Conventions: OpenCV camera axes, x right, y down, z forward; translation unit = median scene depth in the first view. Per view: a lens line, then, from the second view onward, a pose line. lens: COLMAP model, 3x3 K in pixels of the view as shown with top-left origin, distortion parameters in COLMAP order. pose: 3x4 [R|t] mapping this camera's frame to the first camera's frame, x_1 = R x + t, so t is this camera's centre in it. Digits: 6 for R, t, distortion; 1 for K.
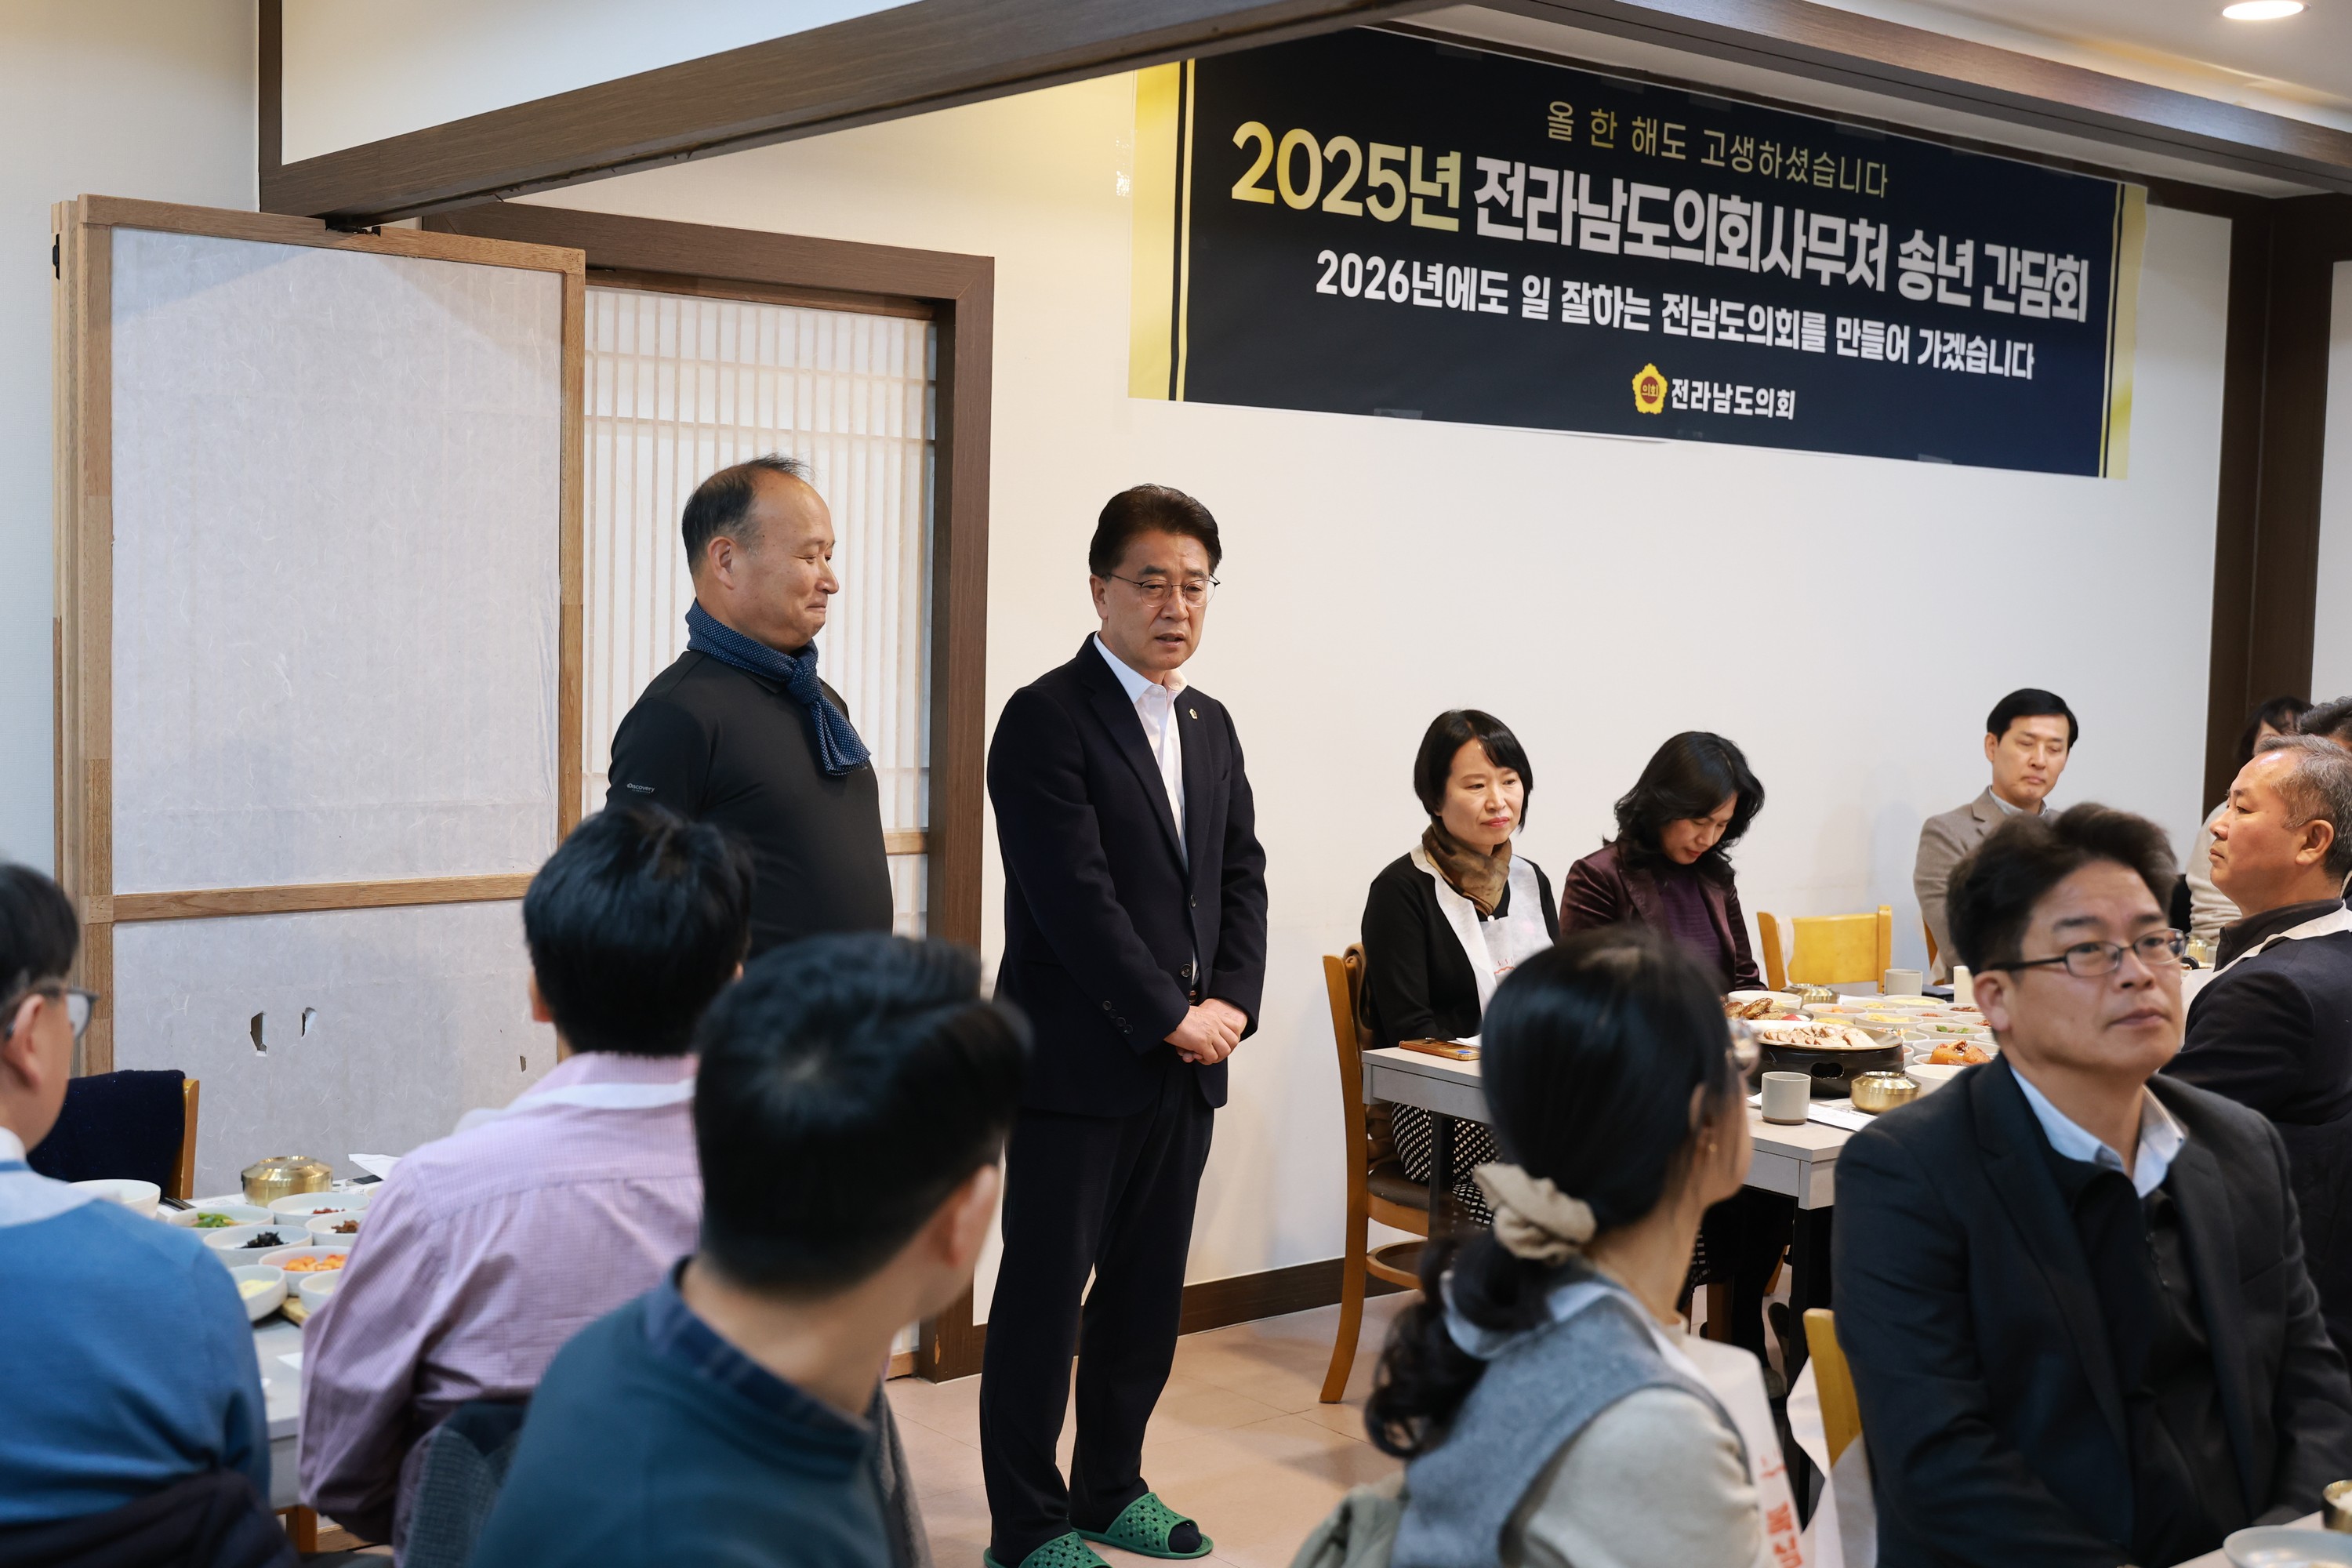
lens RADIAL K [[2817.4, 0, 1179.0], [0, 2817.4, 768.8], [0, 0, 1]] dist [0.020181, 0.000000]
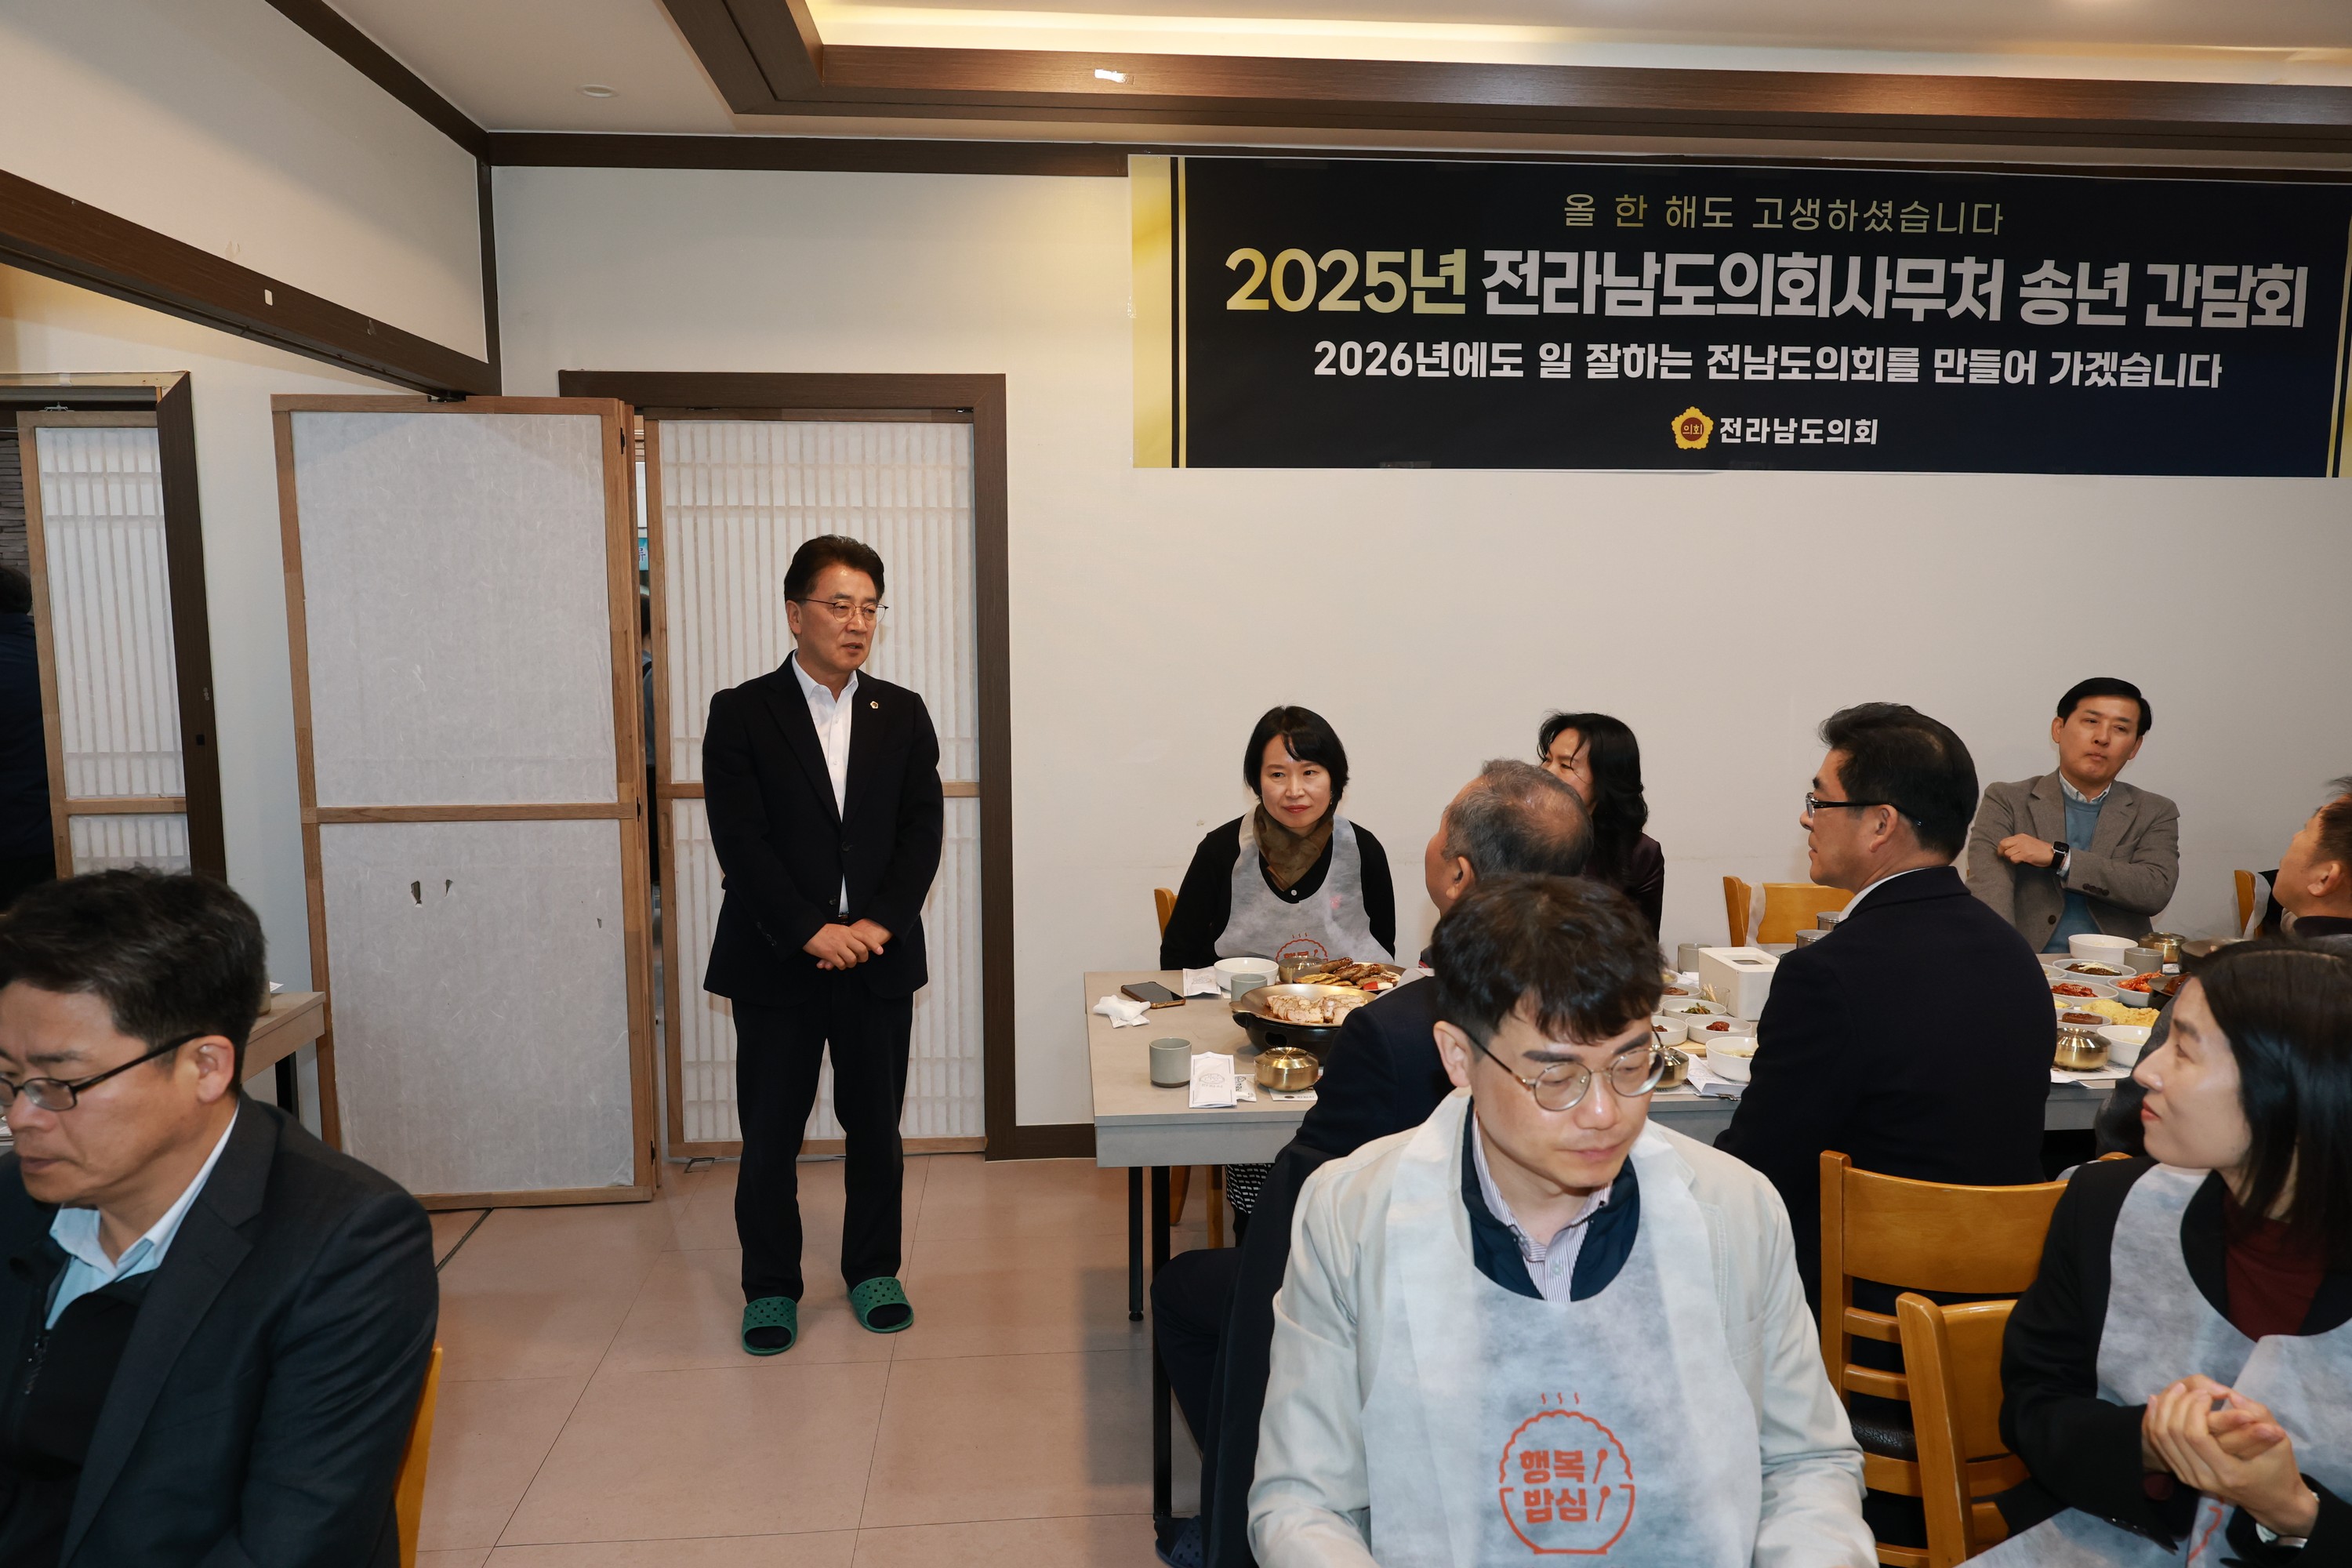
lens RADIAL K [[1668.1, 0, 1164.9], [0, 1668.1, 796.9], [0, 0, 1]] dist [0.000989, 0.000985]
pose [[0.822897, 0.044806, -0.566421, 0.430739], [-0.014400, 0.998210, 0.058041, -0.019370], [0.568008, -0.039605, 0.822070, 0.322702]]
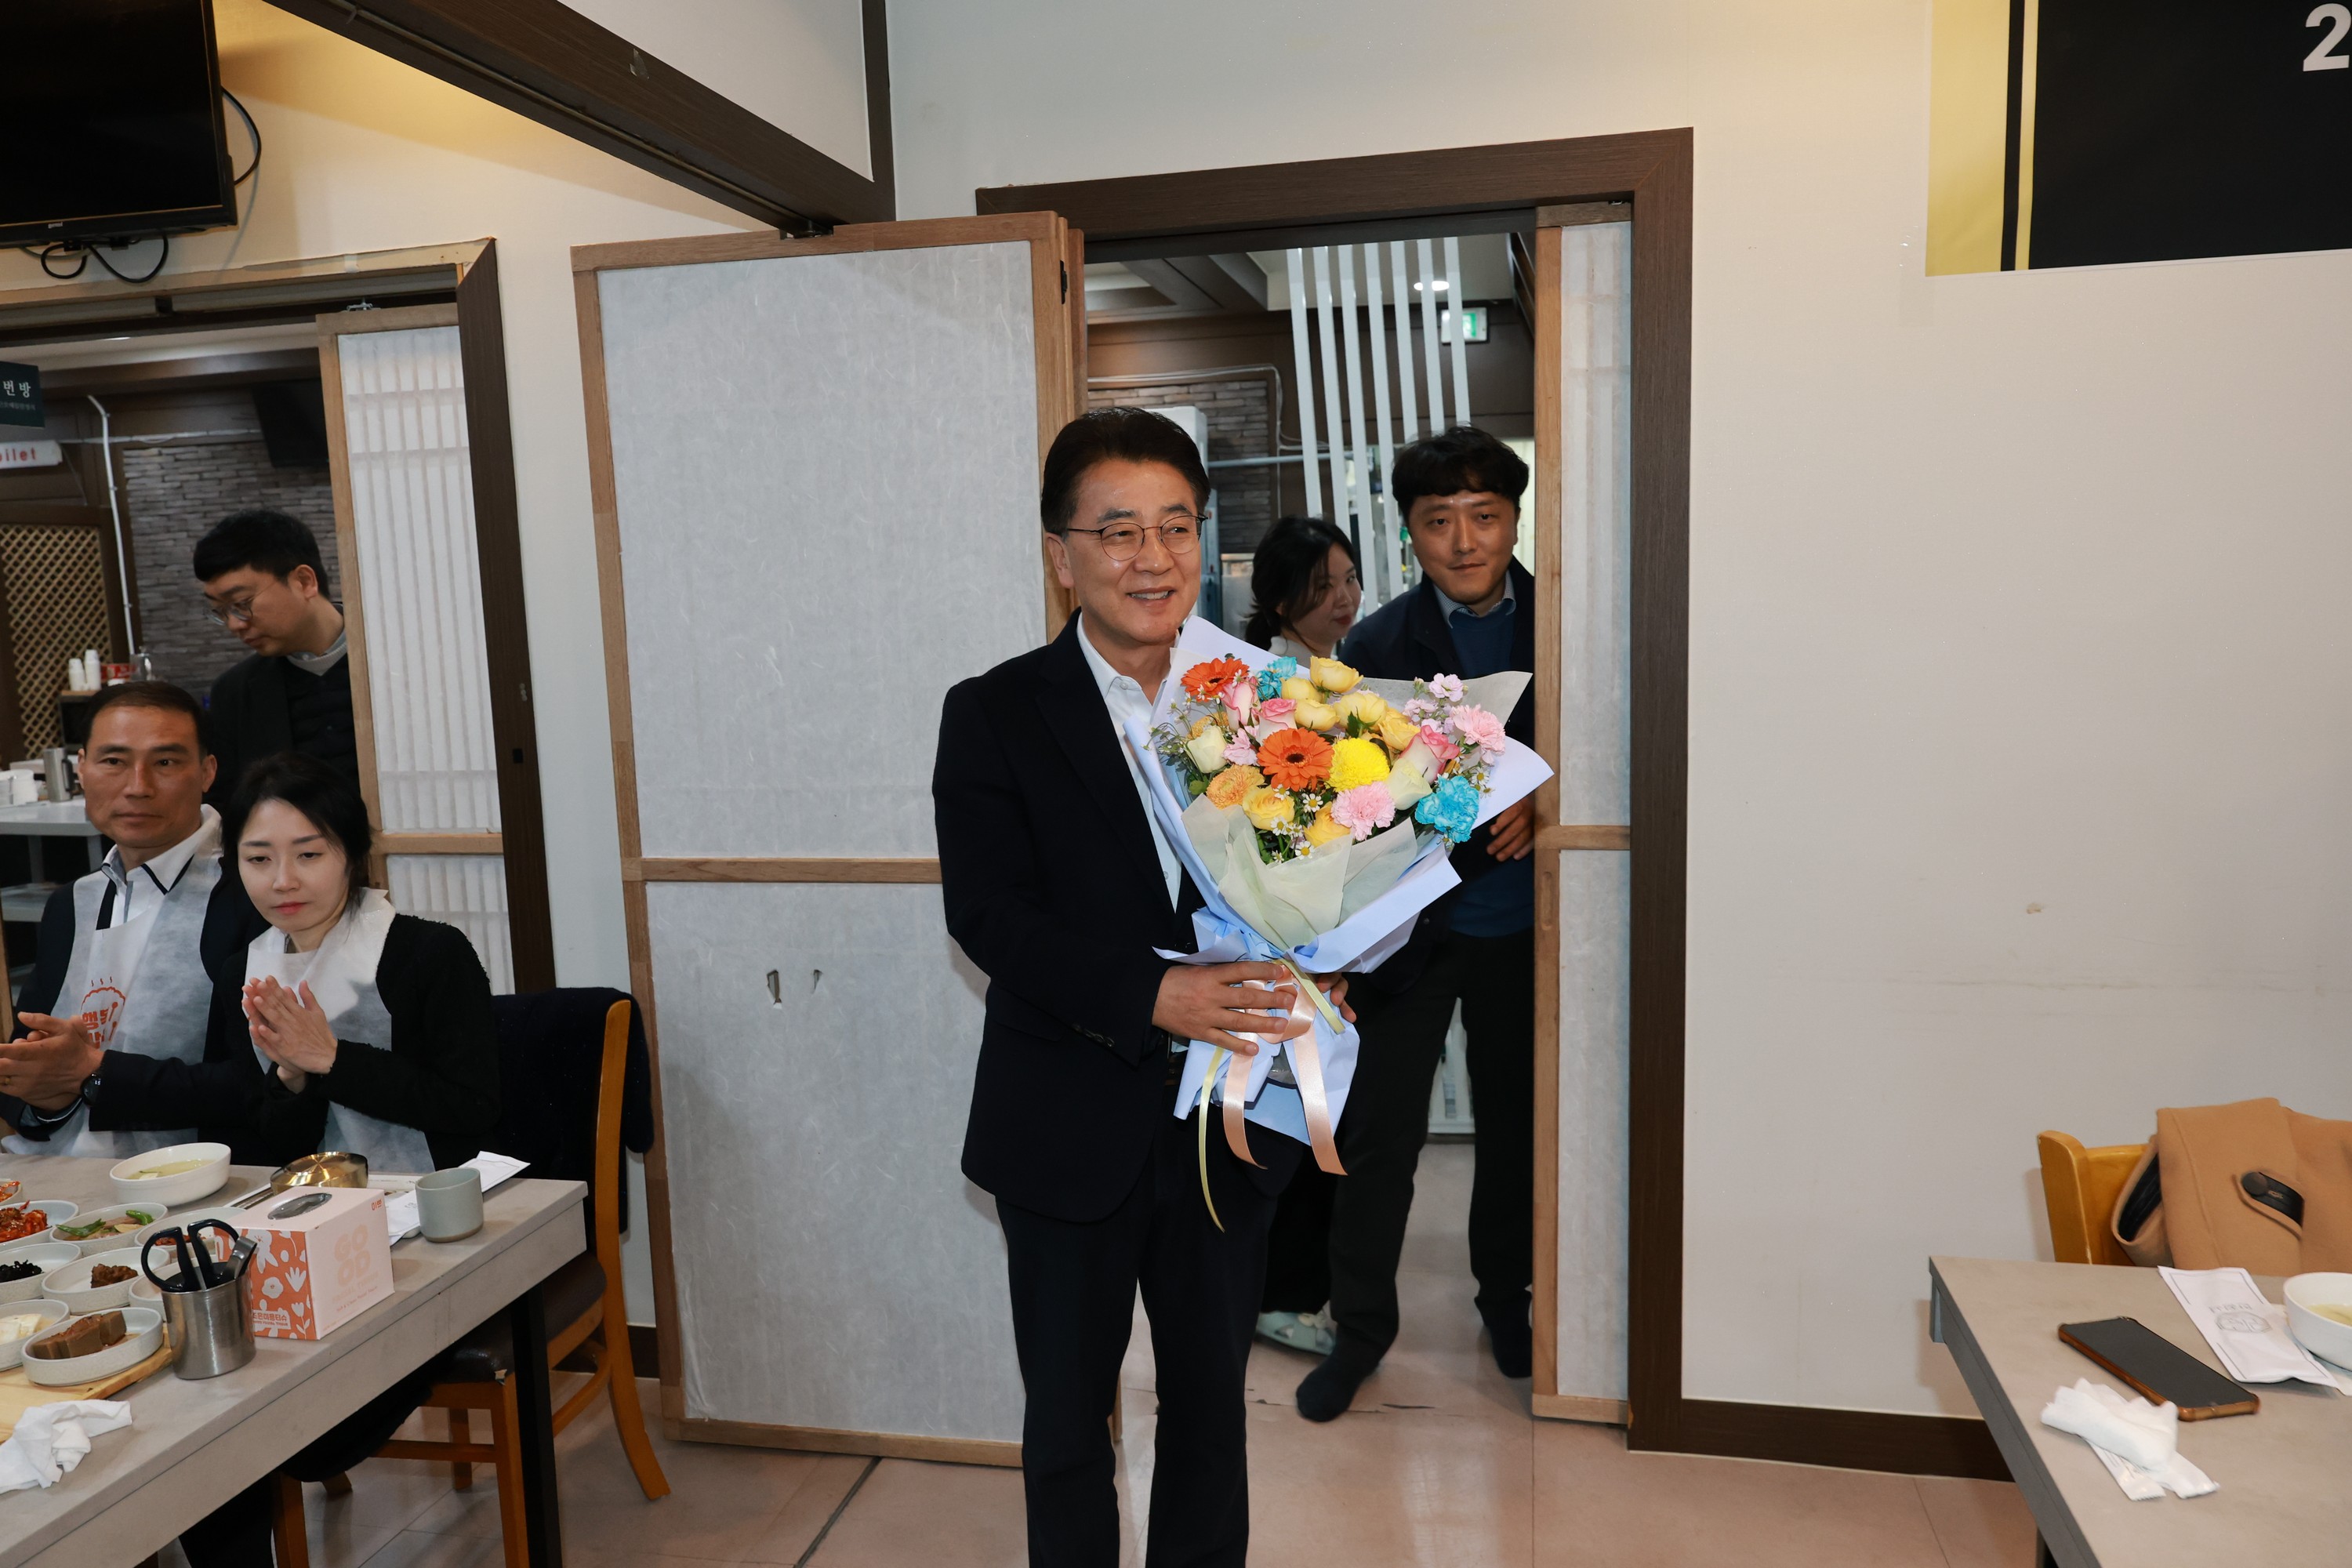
lens RADIAL K [[1668.1, 0, 1195.0], [0, 1668.1, 799.4], [0, 0, 1]] dist [0.000989, 0.000985]
pose [[0.614495, 0.061480, -0.786521, 0.210838], [-0.005416, 0.997264, 0.073721, -0.021897], [0.788902, -0.041041, 0.613147, 0.530808]]
